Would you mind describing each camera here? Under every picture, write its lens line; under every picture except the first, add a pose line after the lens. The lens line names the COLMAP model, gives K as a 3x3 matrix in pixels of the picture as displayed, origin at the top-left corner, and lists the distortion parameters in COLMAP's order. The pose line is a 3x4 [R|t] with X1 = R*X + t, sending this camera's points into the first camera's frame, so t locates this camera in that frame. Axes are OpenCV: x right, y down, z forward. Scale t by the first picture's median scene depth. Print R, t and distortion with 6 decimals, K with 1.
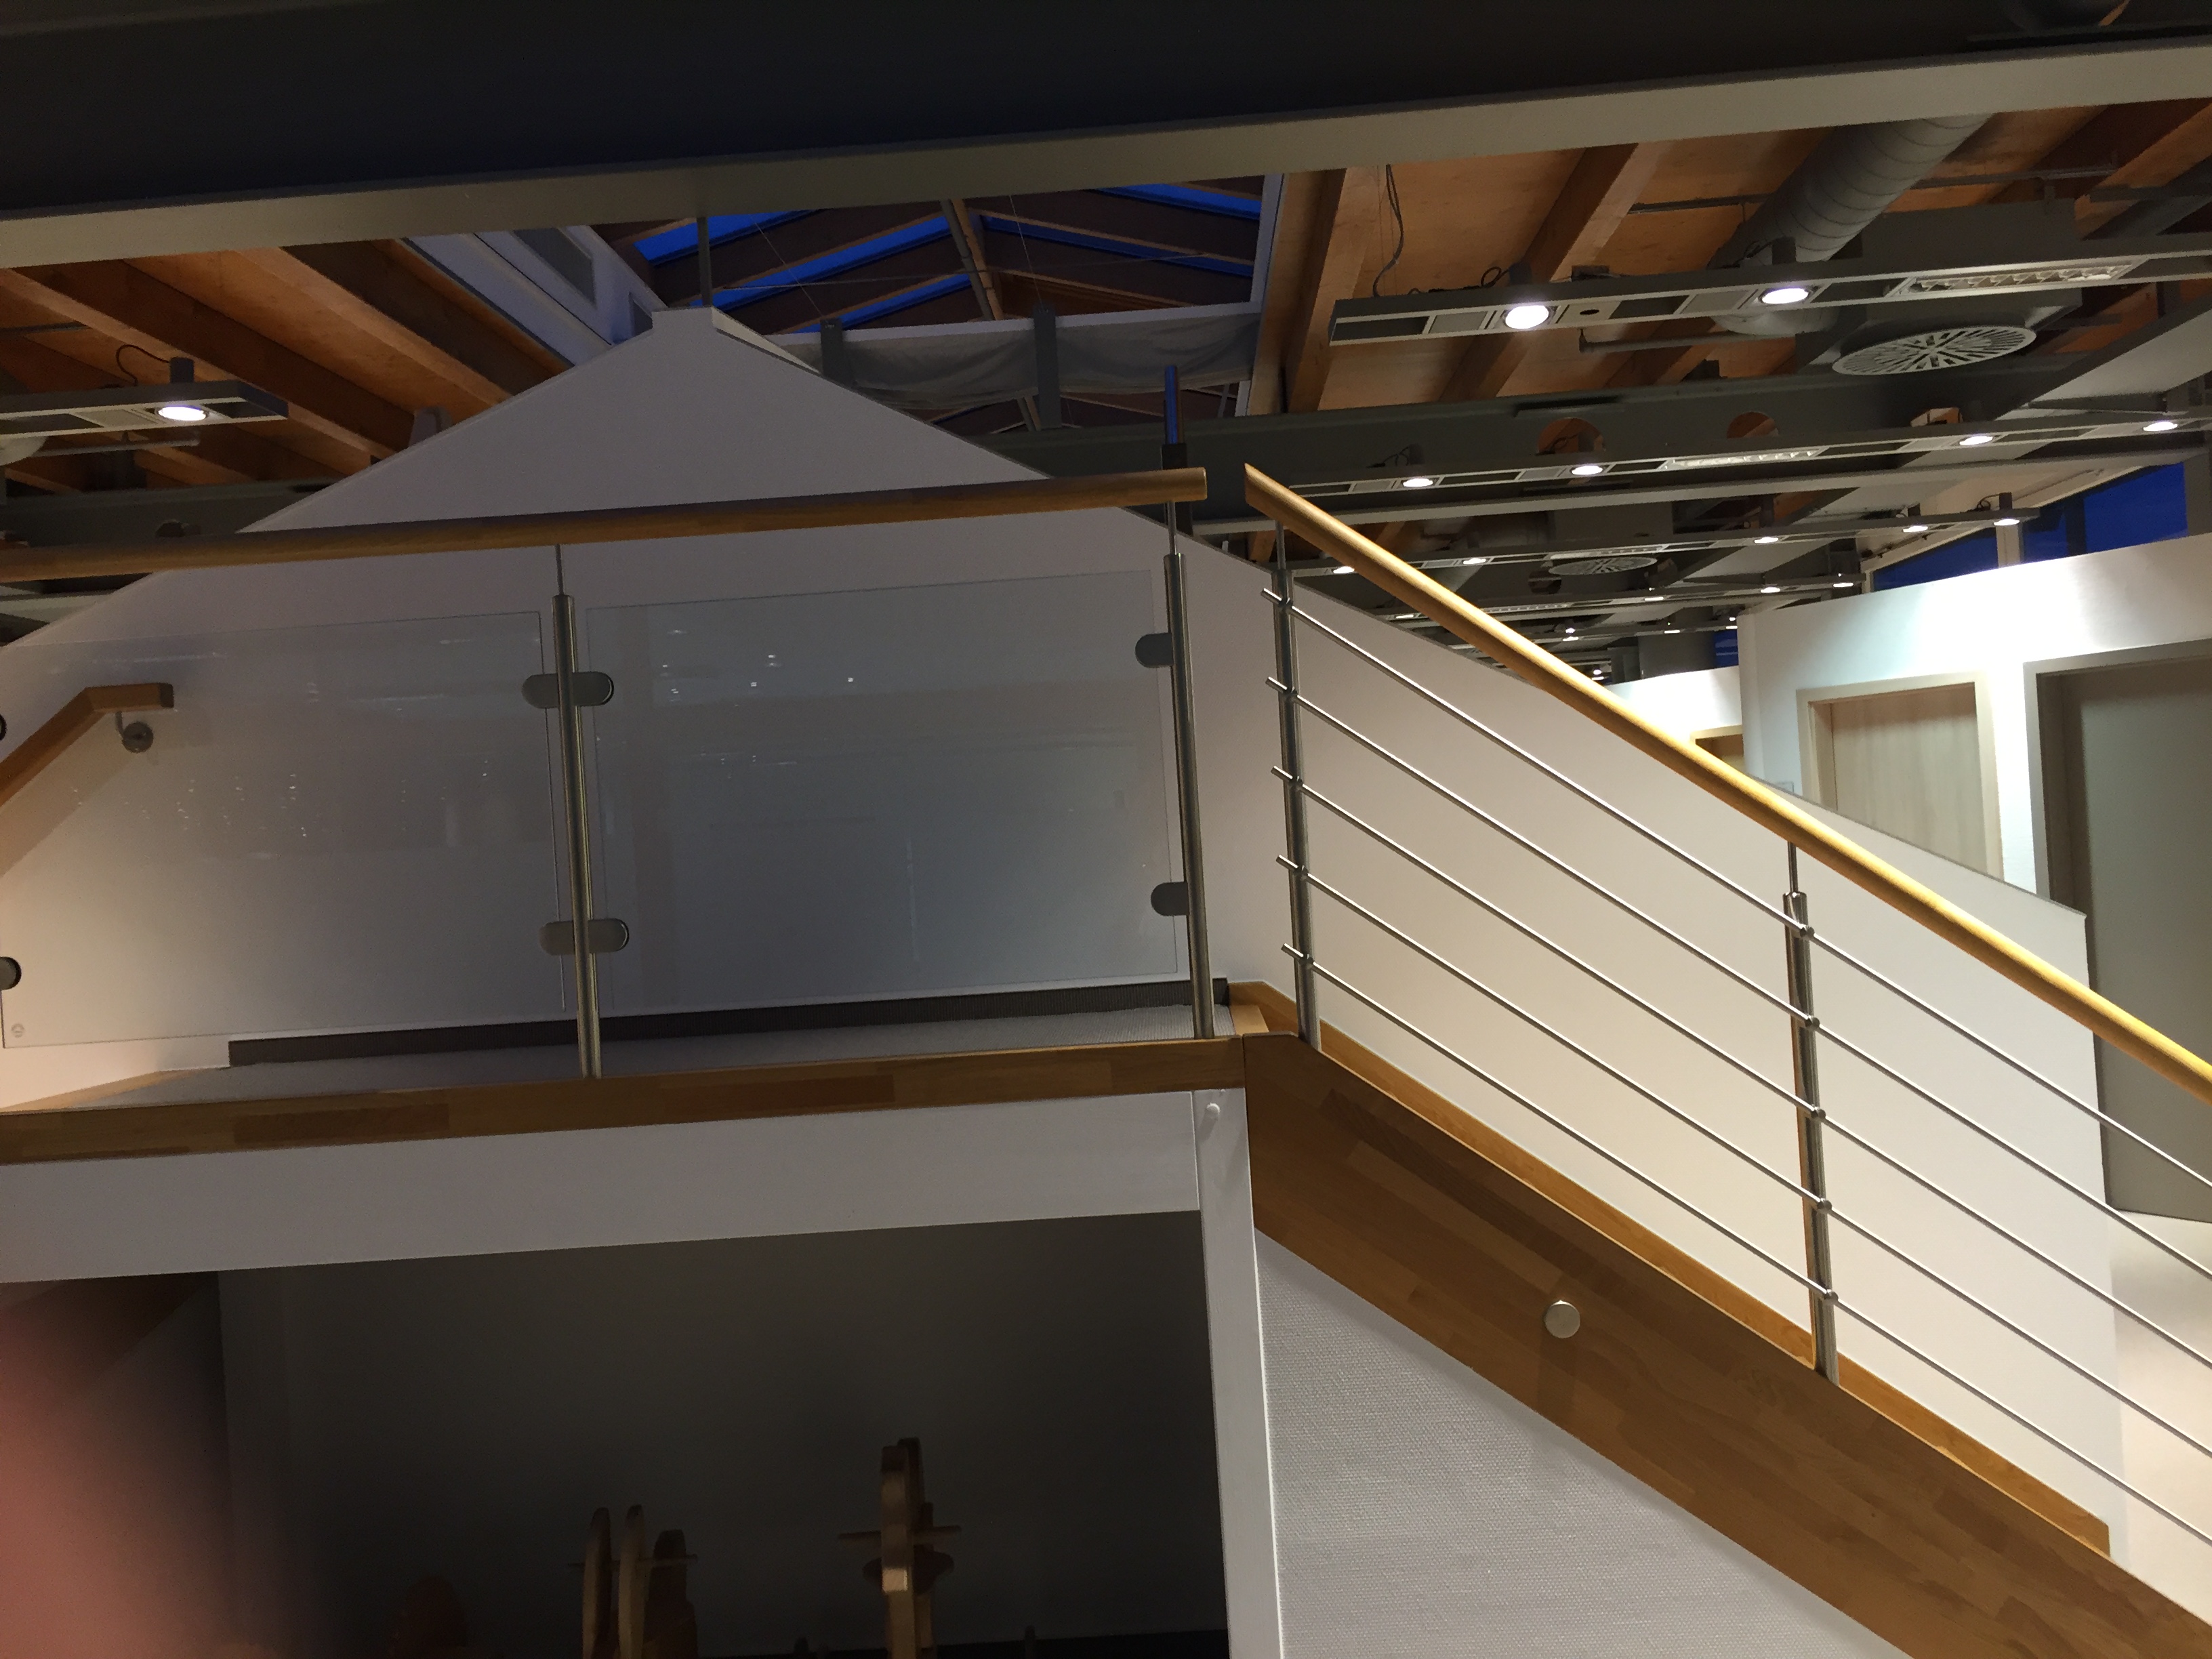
lens RADIAL K [[1904.1, 0, 1106.0], [0, 1904.1, 829.5], [0, 0, 1]] dist [0.080968, -0.092824]
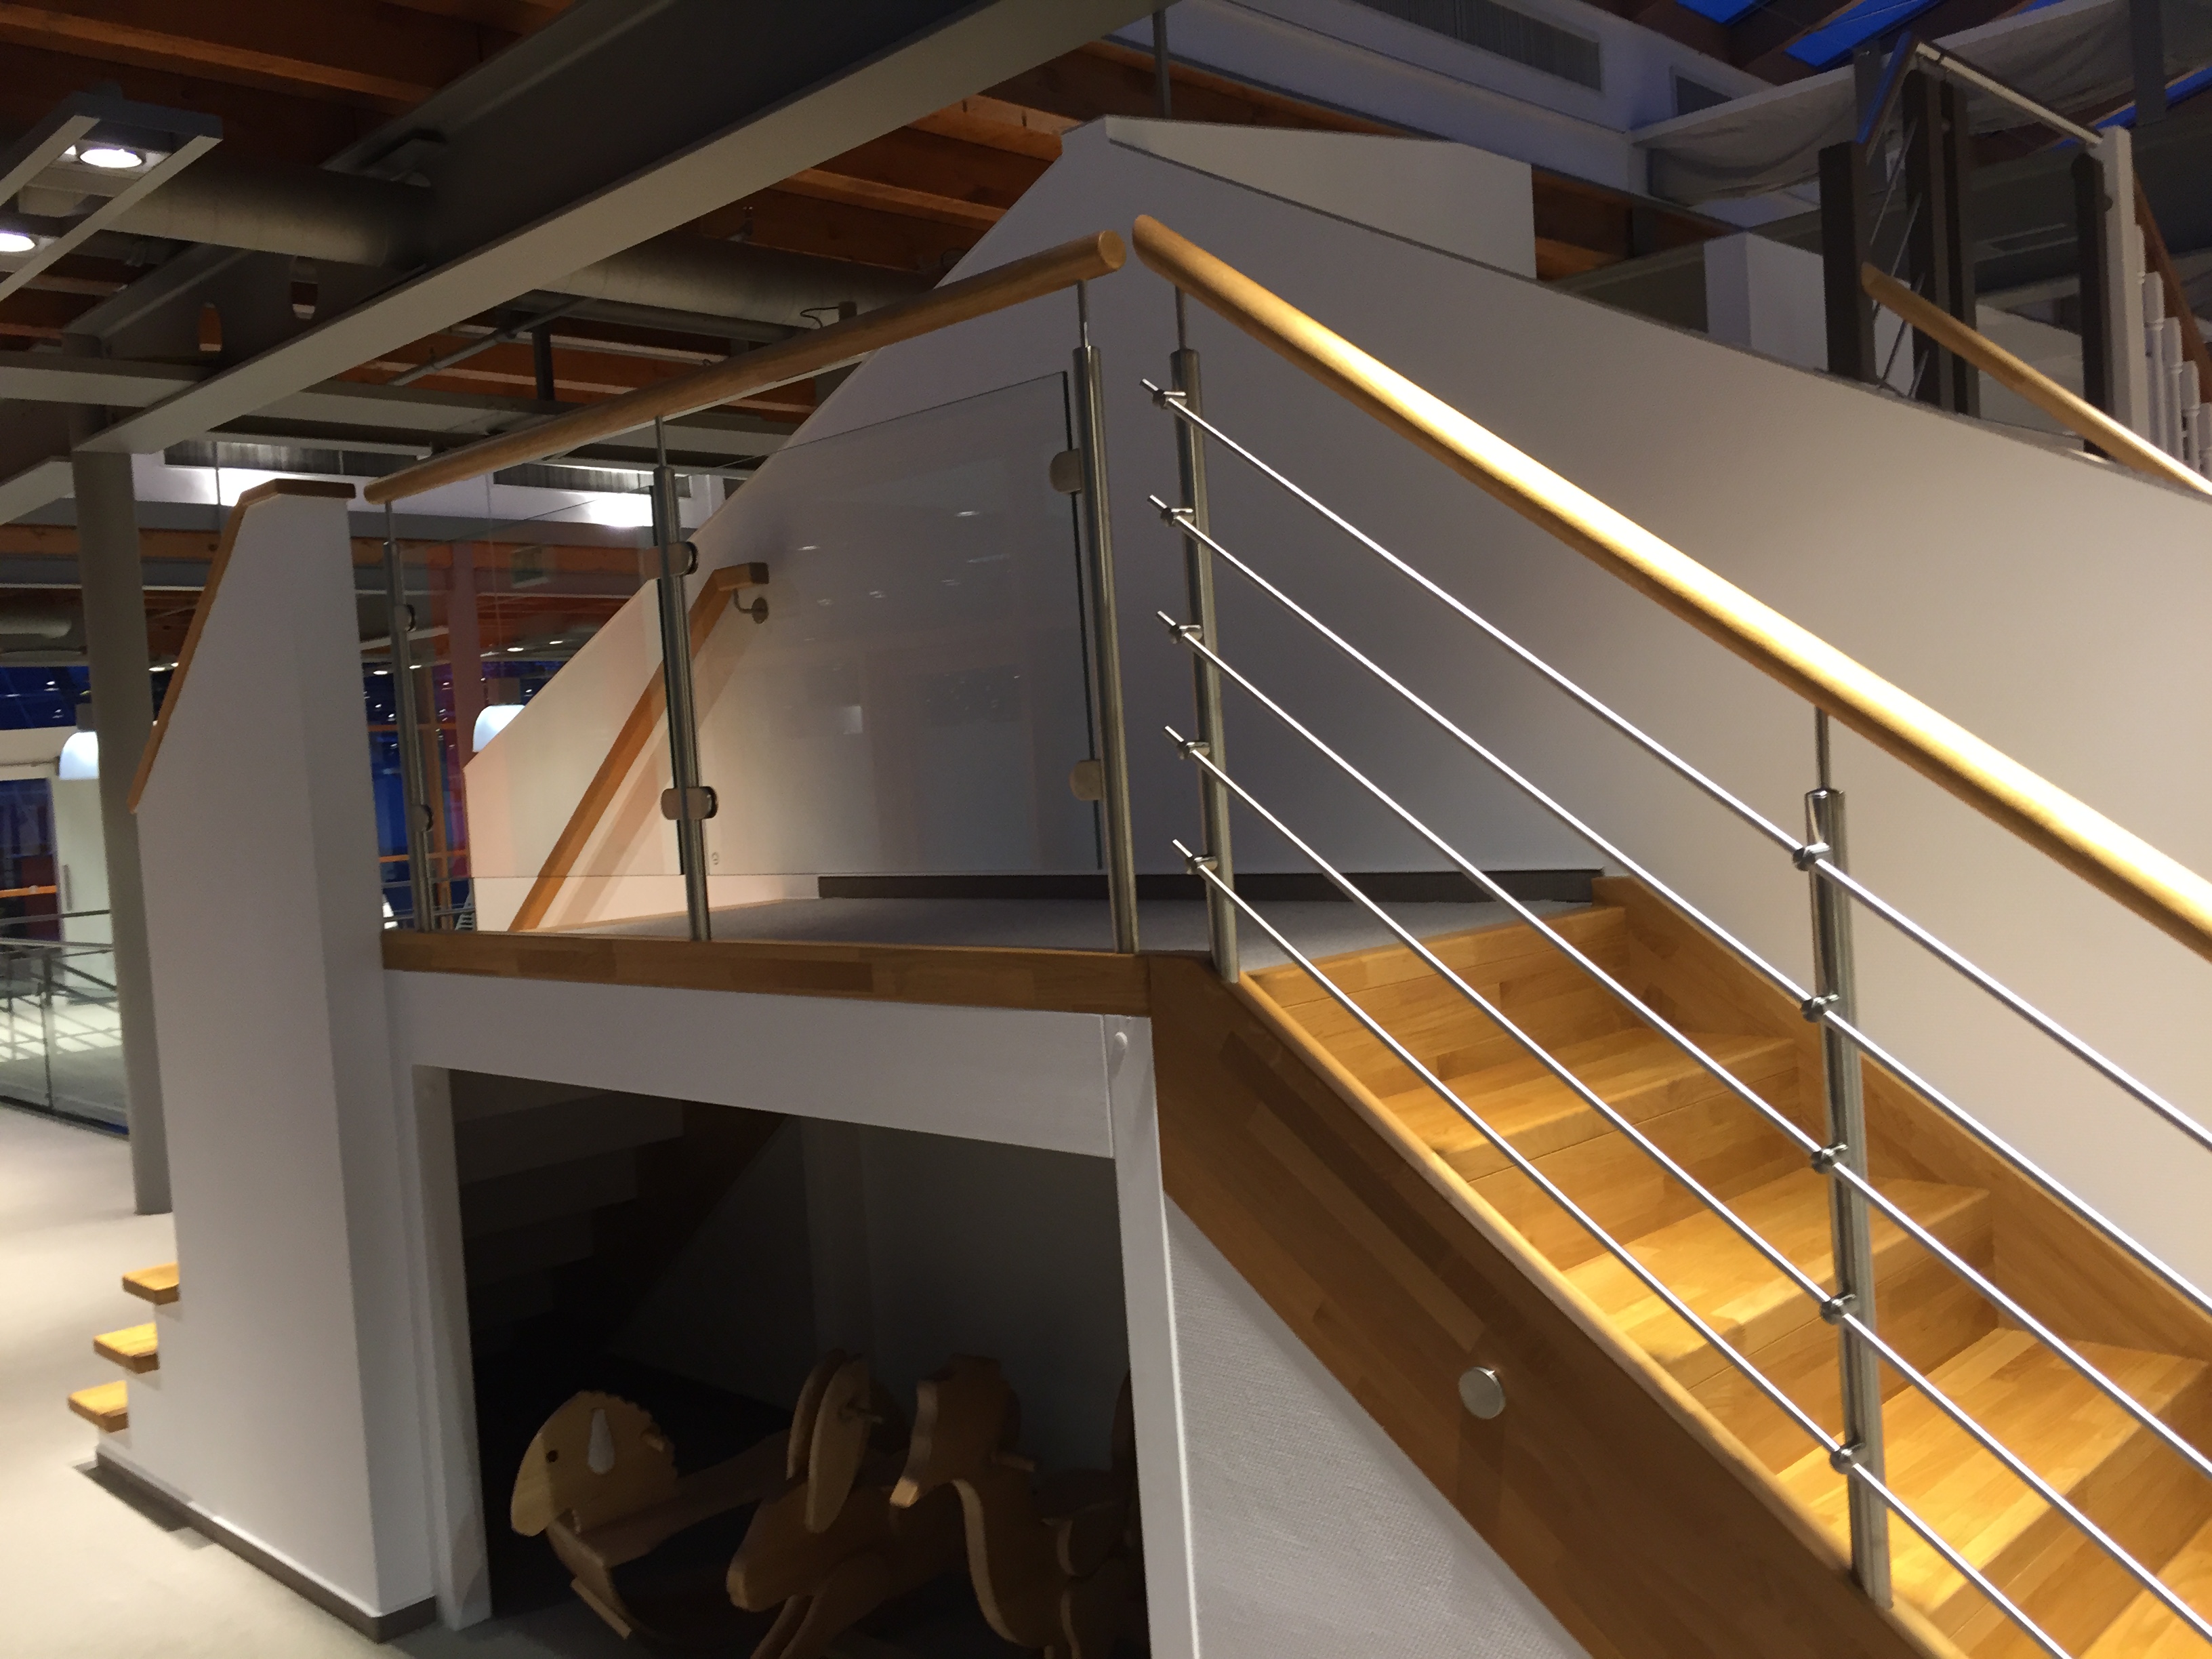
lens RADIAL K [[1904.1, 0, 1106.0], [0, 1904.1, 829.5], [0, 0, 1]] dist [0.080968, -0.092824]
pose [[0.742481, 0.038580, -0.668755, 0.588978], [0.022817, 0.996304, 0.082808, -0.009508], [0.669479, -0.076743, 0.738857, 0.403195]]
